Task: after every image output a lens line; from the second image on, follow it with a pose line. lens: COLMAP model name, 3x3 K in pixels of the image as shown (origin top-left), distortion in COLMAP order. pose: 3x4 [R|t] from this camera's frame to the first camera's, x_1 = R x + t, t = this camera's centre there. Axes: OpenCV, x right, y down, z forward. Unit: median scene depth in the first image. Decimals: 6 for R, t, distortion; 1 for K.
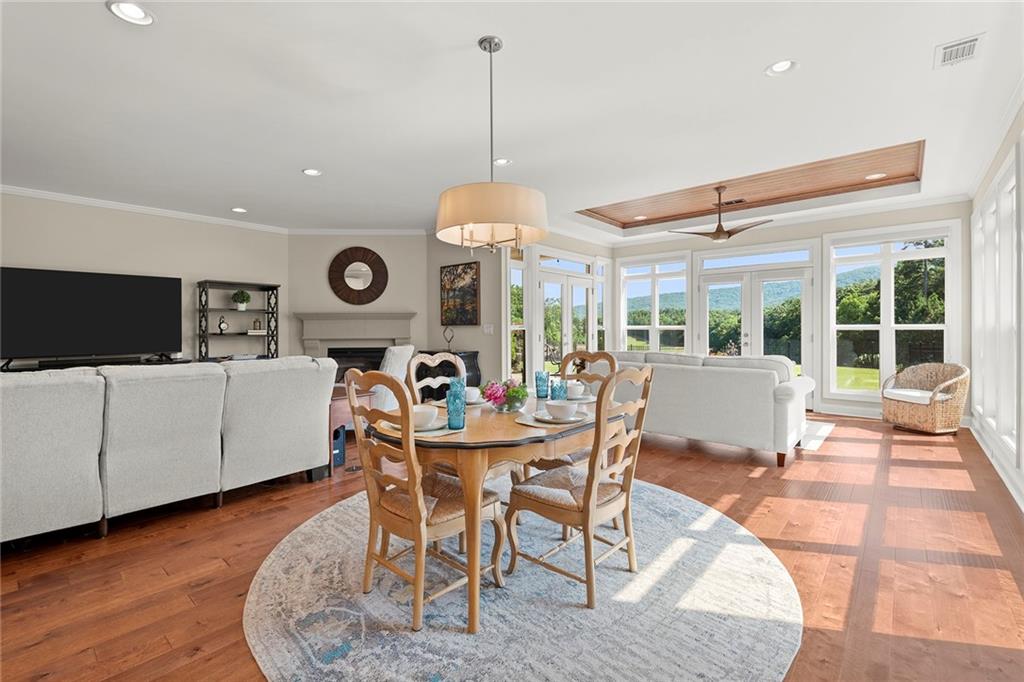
lens RADIAL K [[448.2, 0, 504.5], [0, 448.2, 327.8], [0, 0, 1]] dist [0.010259, -0.004312]
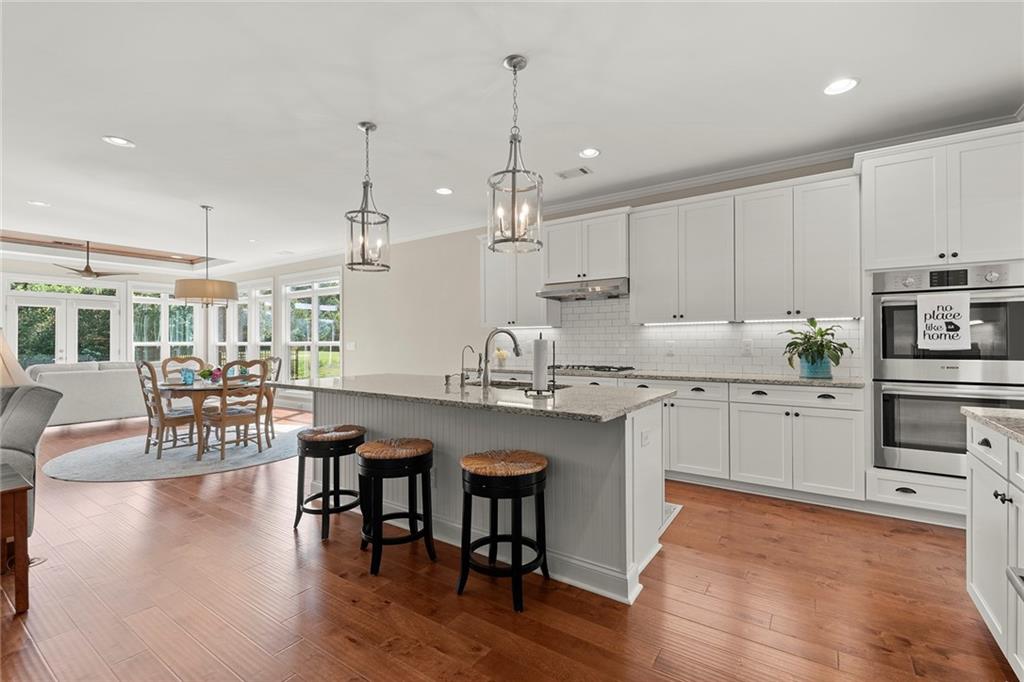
lens RADIAL K [[448.2, 0, 504.1], [0, 448.2, 338.8], [0, 0, 1]] dist [0.010259, -0.004312]
pose [[-0.110237, 0.011925, 0.993834, -0.876794], [0.003285, 0.999927, -0.011634, 0.002388], [-0.993900, 0.001982, -0.110268, -0.055013]]
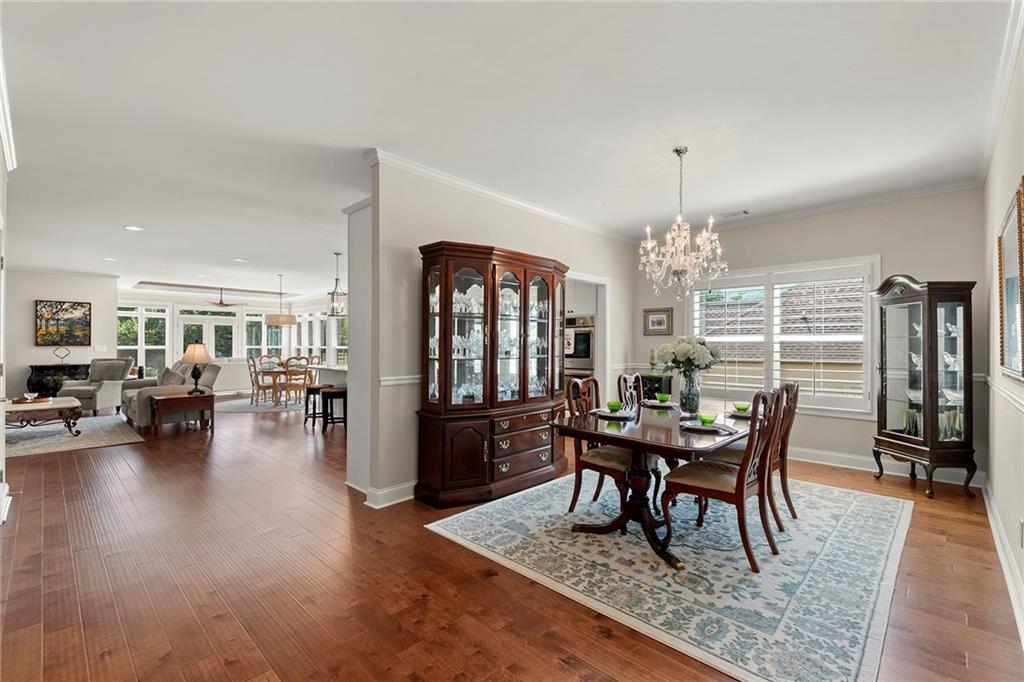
lens RADIAL K [[448.2, 0, 508.5], [0, 448.2, 342.0], [0, 0, 1]] dist [0.010259, -0.004312]
pose [[0.050015, 0.010529, 0.998693, -1.491536], [-0.001949, 0.999944, -0.010445, -0.005900], [-0.998747, -0.001424, 0.050033, -0.458391]]
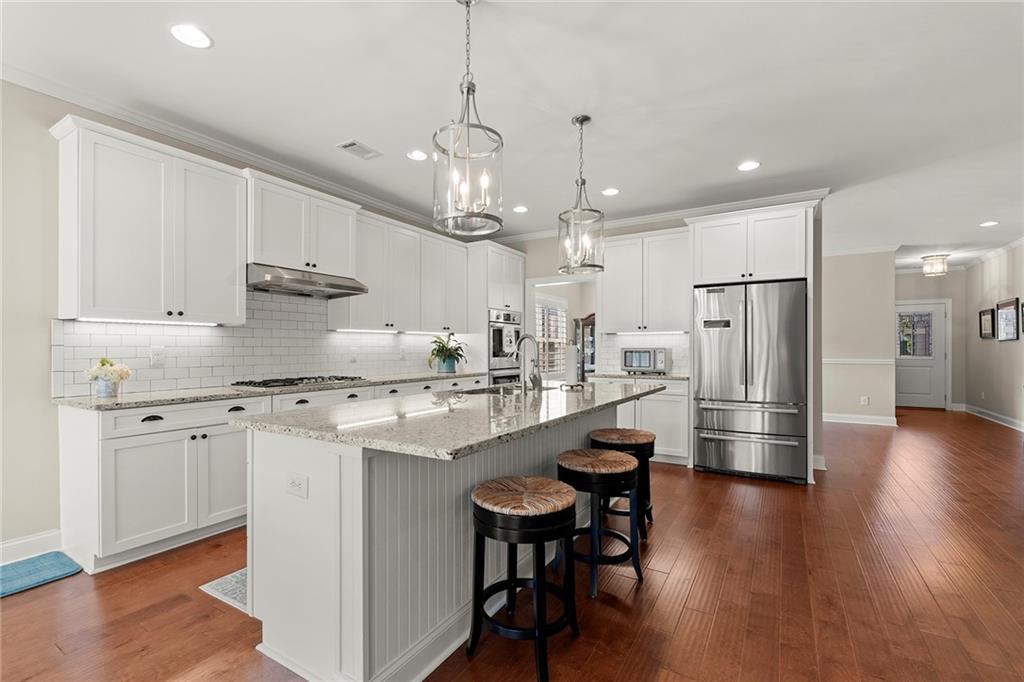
lens RADIAL K [[448.2, 0, 513.8], [0, 448.2, 345.9], [0, 0, 1]] dist [0.010259, -0.004312]
pose [[-0.983828, 0.000074, -0.179114, -0.359095], [0.000095, 1.000000, -0.000110, -0.003592], [0.179114, -0.000125, -0.983828, 0.331418]]
